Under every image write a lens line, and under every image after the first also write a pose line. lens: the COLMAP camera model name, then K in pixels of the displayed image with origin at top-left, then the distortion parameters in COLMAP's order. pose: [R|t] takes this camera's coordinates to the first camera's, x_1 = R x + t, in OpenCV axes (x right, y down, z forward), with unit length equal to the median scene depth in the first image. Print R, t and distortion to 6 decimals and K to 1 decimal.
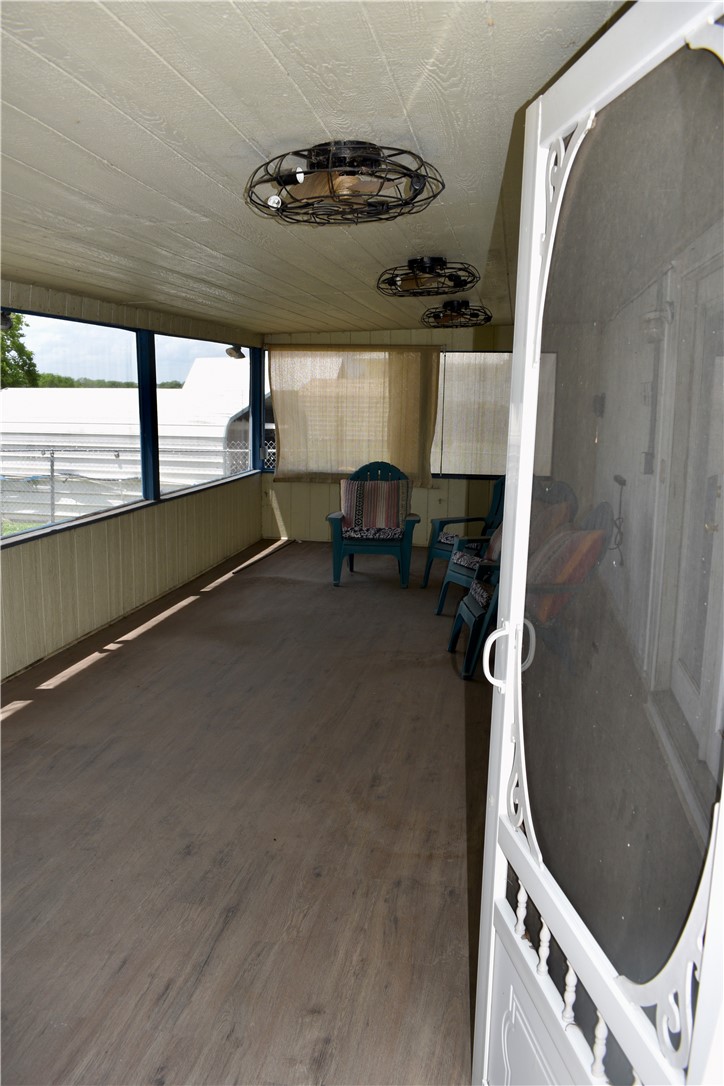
lens RADIAL K [[894.2, 0, 362.0], [0, 894.2, 543.0], [0, 0, 1]] dist [-0.087303, 0.004363]
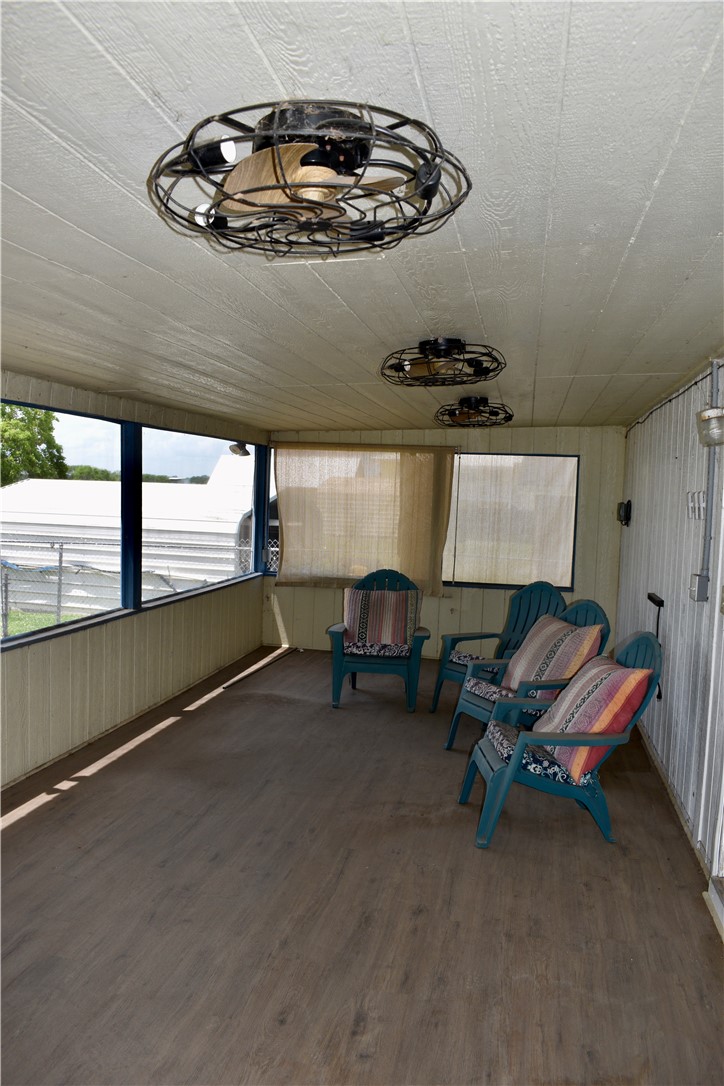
lens RADIAL K [[844.6, 0, 362.0], [0, 844.6, 543.0], [0, 0, 1]] dist [-0.096691, 0.014794]
pose [[0.999551, 0.022859, -0.019363, 0.011814], [-0.024758, 0.994235, -0.104323, -0.031815], [0.016867, 0.104755, 0.994355, 0.154800]]
